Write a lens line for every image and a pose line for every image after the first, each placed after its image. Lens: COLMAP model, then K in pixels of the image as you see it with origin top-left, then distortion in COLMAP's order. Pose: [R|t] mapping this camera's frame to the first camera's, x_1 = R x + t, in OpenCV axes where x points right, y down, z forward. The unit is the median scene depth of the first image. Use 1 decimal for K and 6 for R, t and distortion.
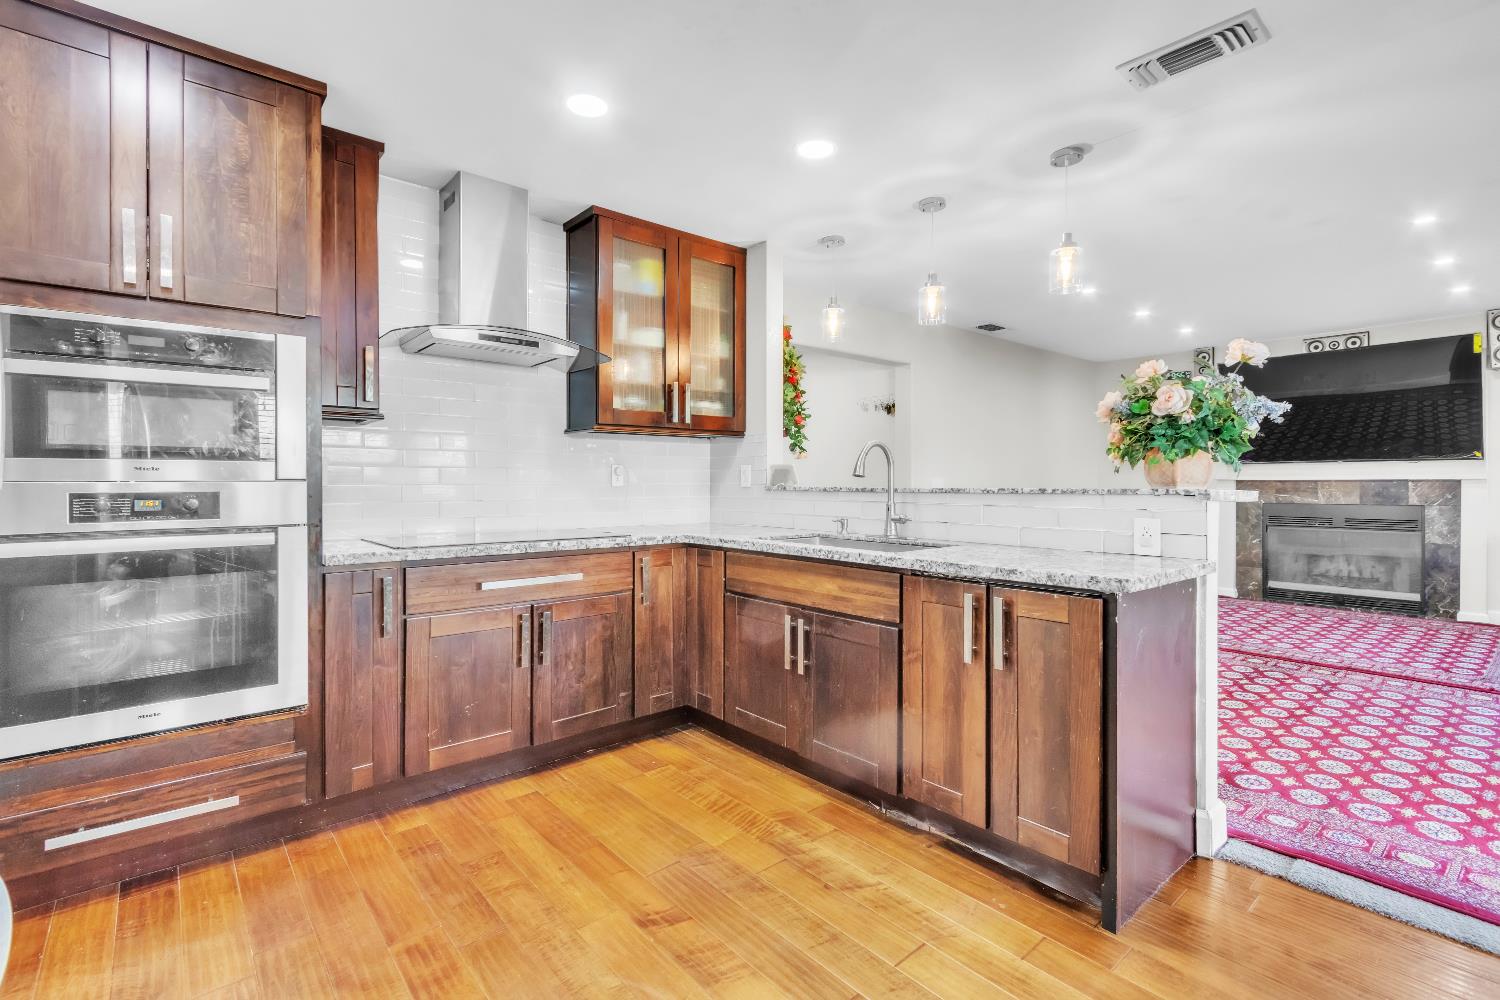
lens RADIAL K [[689.1, 0, 748.4], [0, 689.1, 477.0], [0, 0, 1]] dist [0.003816, -0.000295]
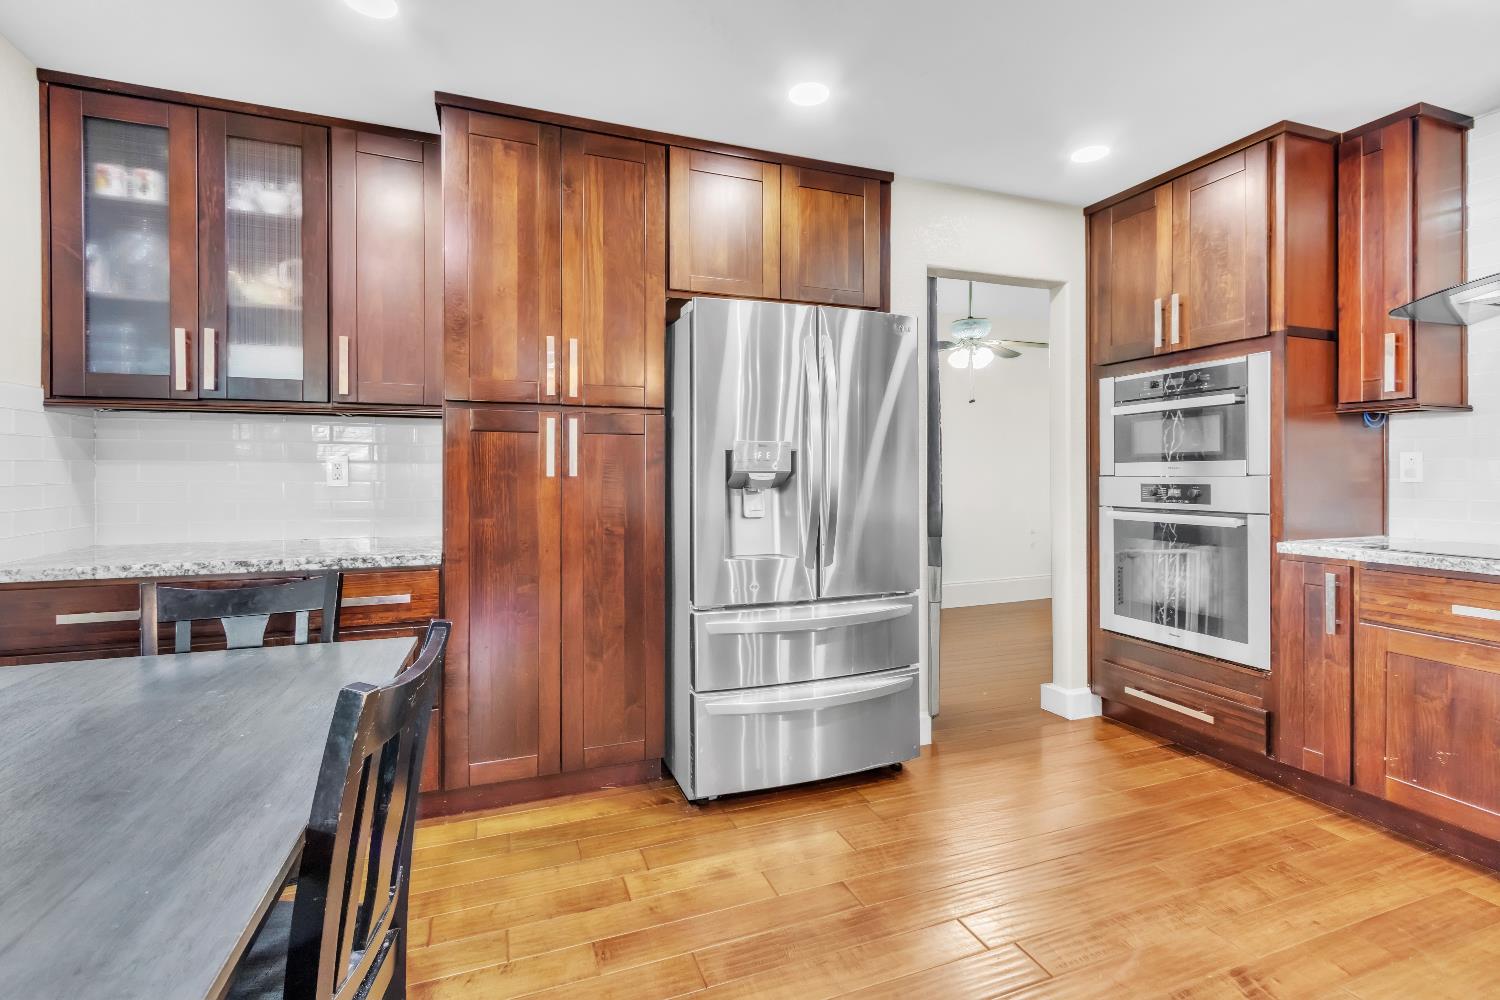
lens RADIAL K [[689.1, 0, 748.4], [0, 689.1, 477.0], [0, 0, 1]] dist [0.003816, -0.000295]
pose [[-0.351922, 0.000569, -0.936029, 2.417306], [0.001831, 0.999998, -0.000080, 0.015964], [0.936028, -0.001742, -0.351922, 1.935048]]
